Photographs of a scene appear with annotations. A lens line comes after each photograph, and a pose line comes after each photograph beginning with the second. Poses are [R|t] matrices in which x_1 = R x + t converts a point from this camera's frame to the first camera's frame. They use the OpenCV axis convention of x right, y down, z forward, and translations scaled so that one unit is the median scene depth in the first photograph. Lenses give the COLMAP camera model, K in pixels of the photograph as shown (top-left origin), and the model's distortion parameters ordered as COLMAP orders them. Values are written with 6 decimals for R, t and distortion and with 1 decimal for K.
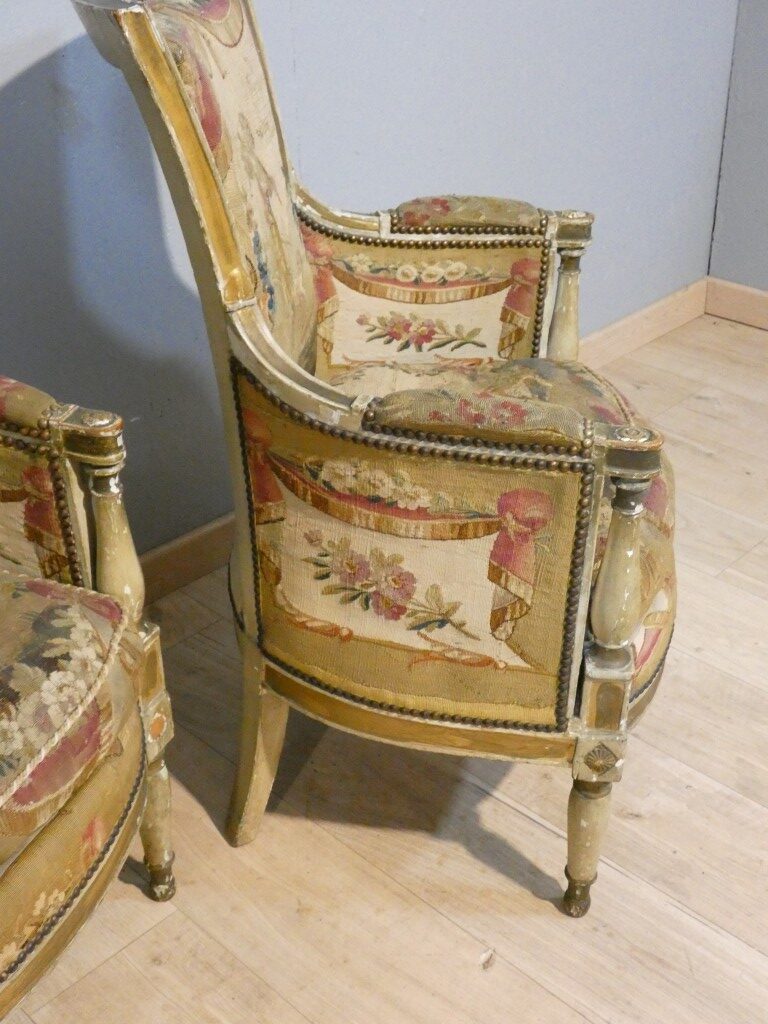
lens RADIAL K [[1261.5, 0, 377.5], [0, 1261.5, 512.5], [0, 0, 1]] dist [0.036221, 0.000000]
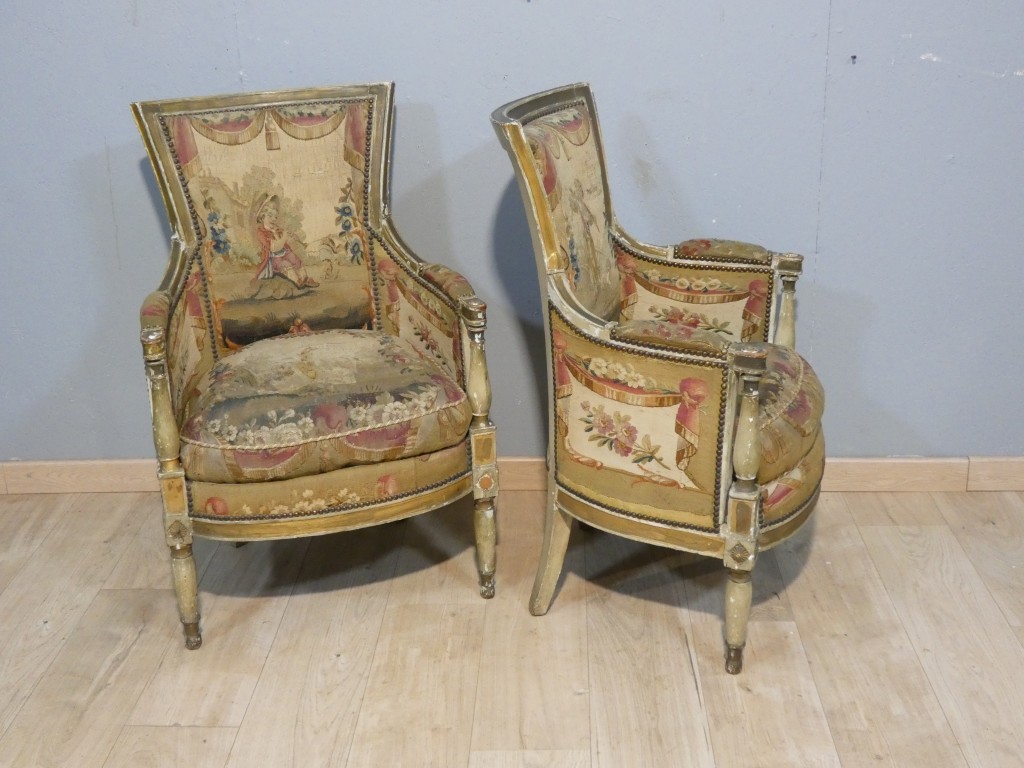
lens RADIAL K [[1261.5, 0, 523.2], [0, 1261.5, 372.7], [0, 0, 1]] dist [0.036221, 0.000000]
pose [[0.965942, 0.083602, -0.244881, 0.235365], [-0.128458, 0.976447, -0.173348, 0.233696], [0.224621, 0.198901, 0.953931, -0.580118]]
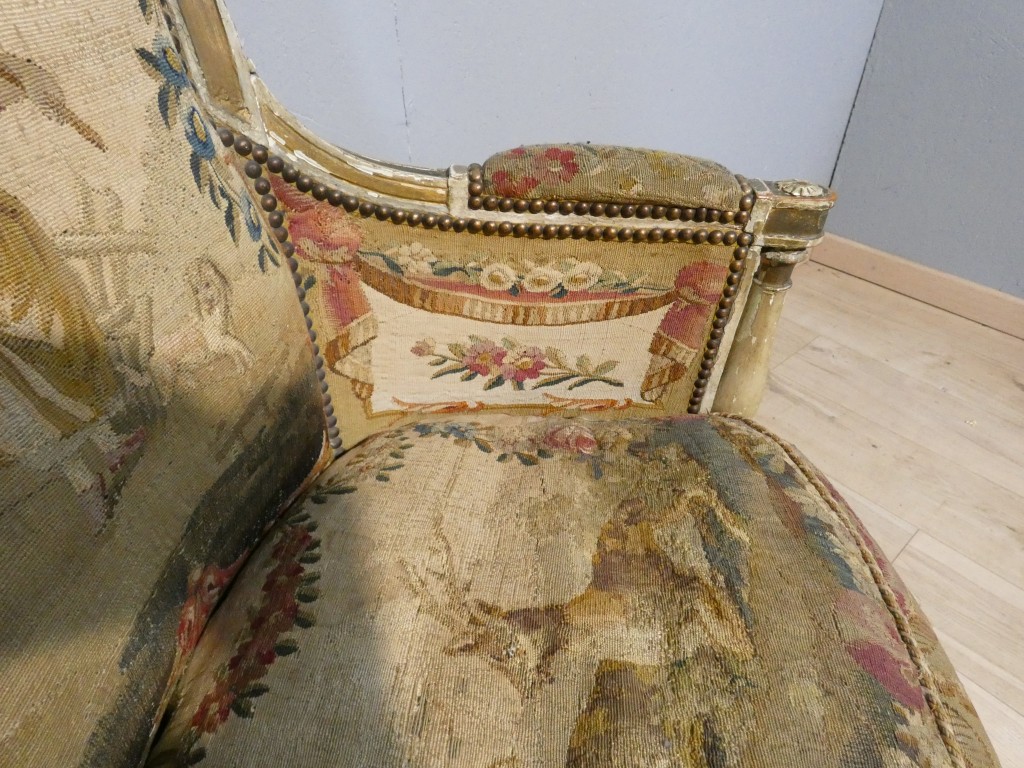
lens RADIAL K [[630.6, 0, 517.9], [0, 630.6, 382.7], [0, 0, 1]] dist [0.000188, -0.008558]
pose [[0.996246, 0.066943, -0.054890, 0.052332], [-0.059943, 0.990899, 0.120525, -0.178529], [0.062459, -0.116782, 0.991192, 0.712167]]
